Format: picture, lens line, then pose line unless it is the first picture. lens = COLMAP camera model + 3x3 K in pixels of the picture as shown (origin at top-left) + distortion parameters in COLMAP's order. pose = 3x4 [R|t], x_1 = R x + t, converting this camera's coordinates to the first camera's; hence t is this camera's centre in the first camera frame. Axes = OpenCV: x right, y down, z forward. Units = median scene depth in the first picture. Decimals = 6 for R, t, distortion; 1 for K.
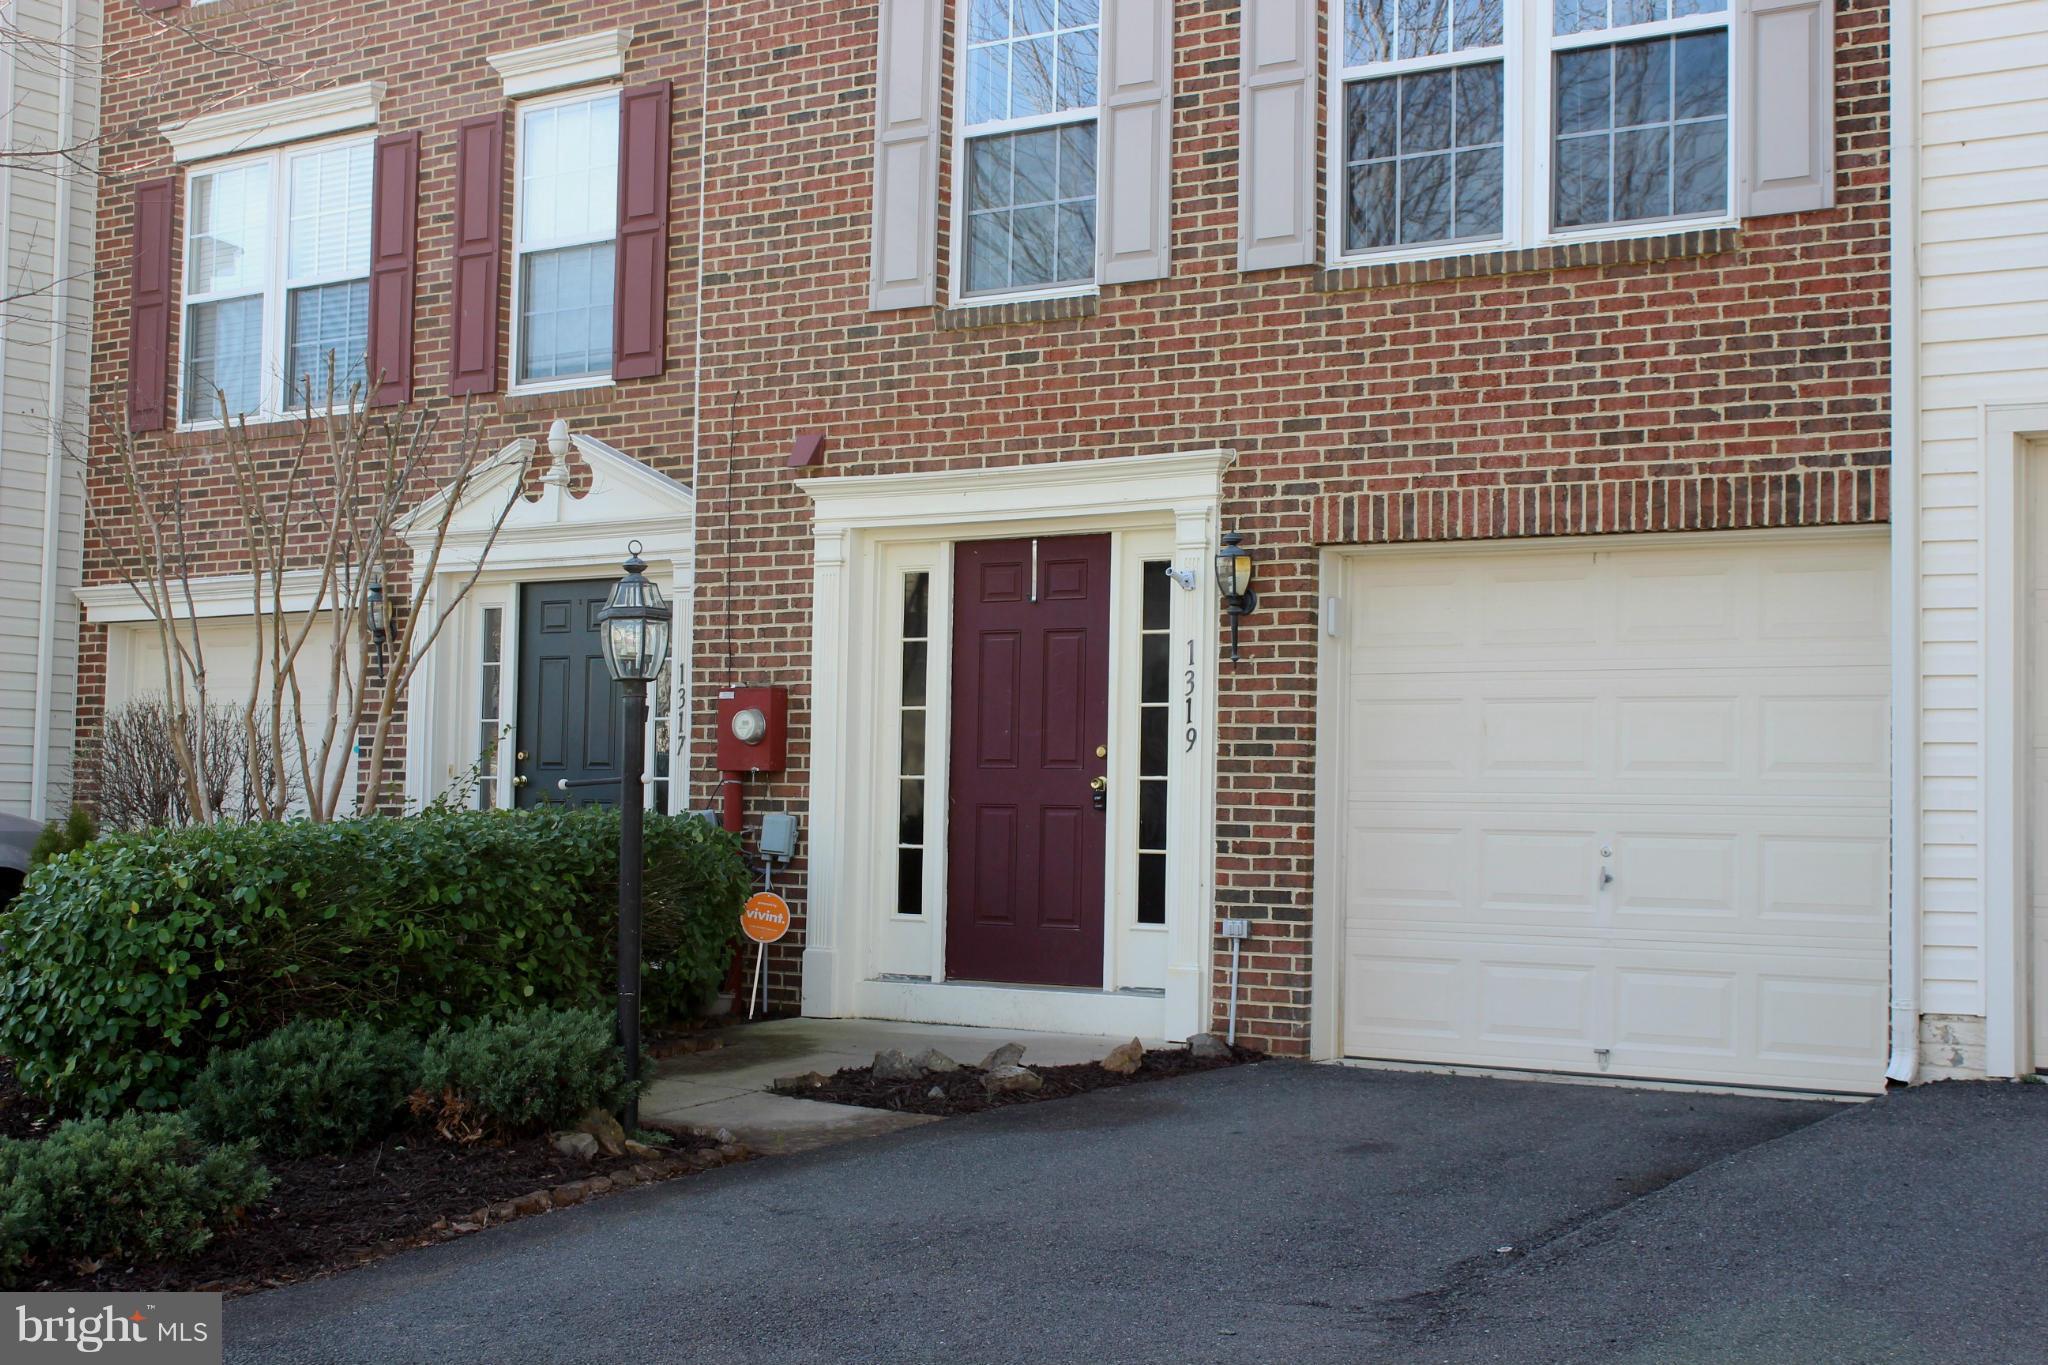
lens RADIAL K [[2914.5, 0, 1024.0], [0, 2914.5, 676.9], [0, 0, 1]] dist [-0.034257, 0.000000]
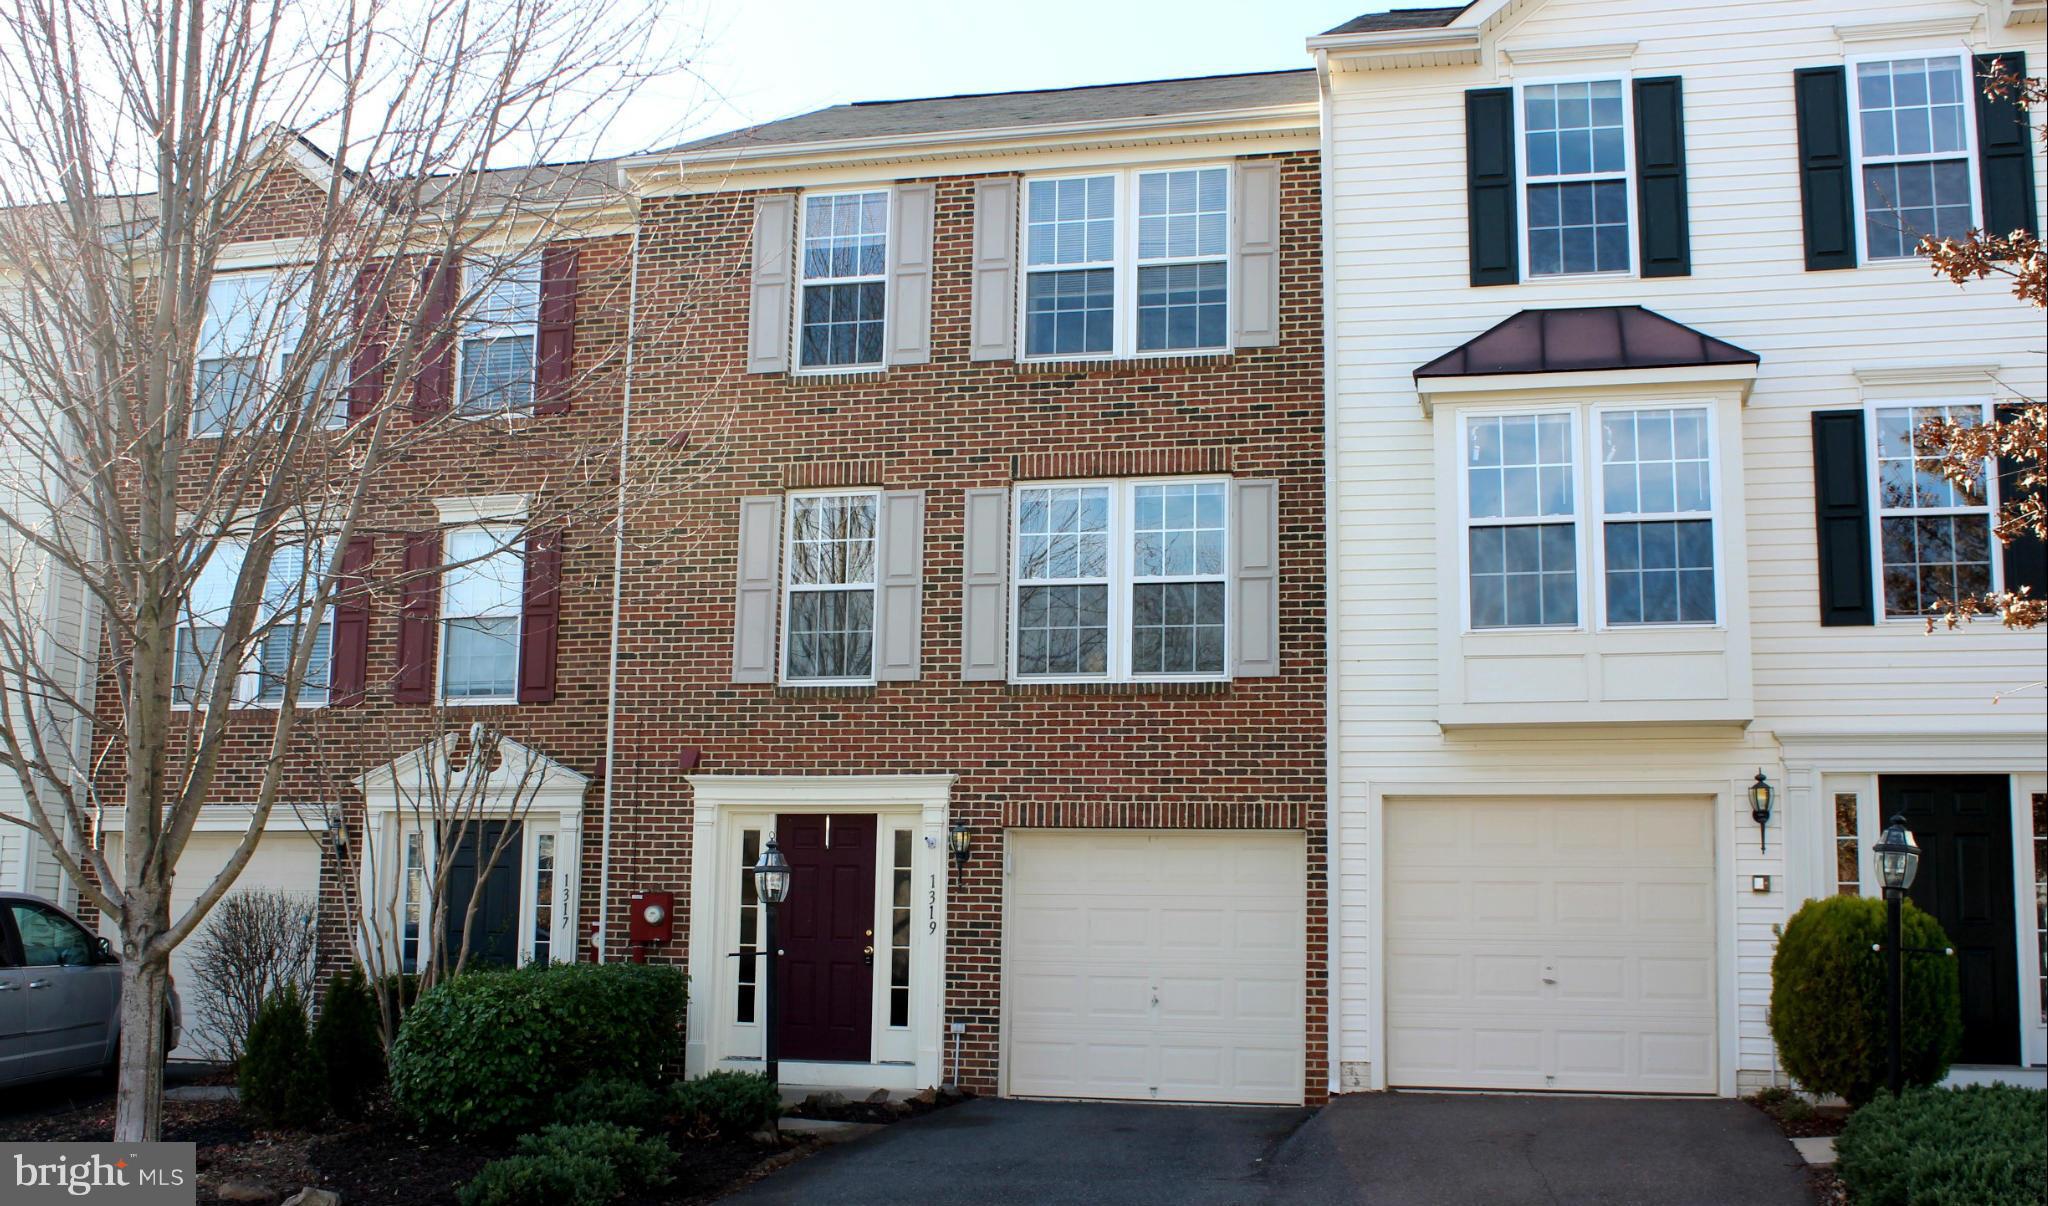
lens RADIAL K [[2397.6, 0, 1024.3], [0, 2397.6, 603.9], [0, 0, 1]] dist [-0.131008, 0.000000]
pose [[0.926218, 0.055460, 0.372886, -0.476518], [-0.019900, 0.994933, -0.098548, -0.035691], [-0.376462, 0.083856, 0.922629, -0.465856]]
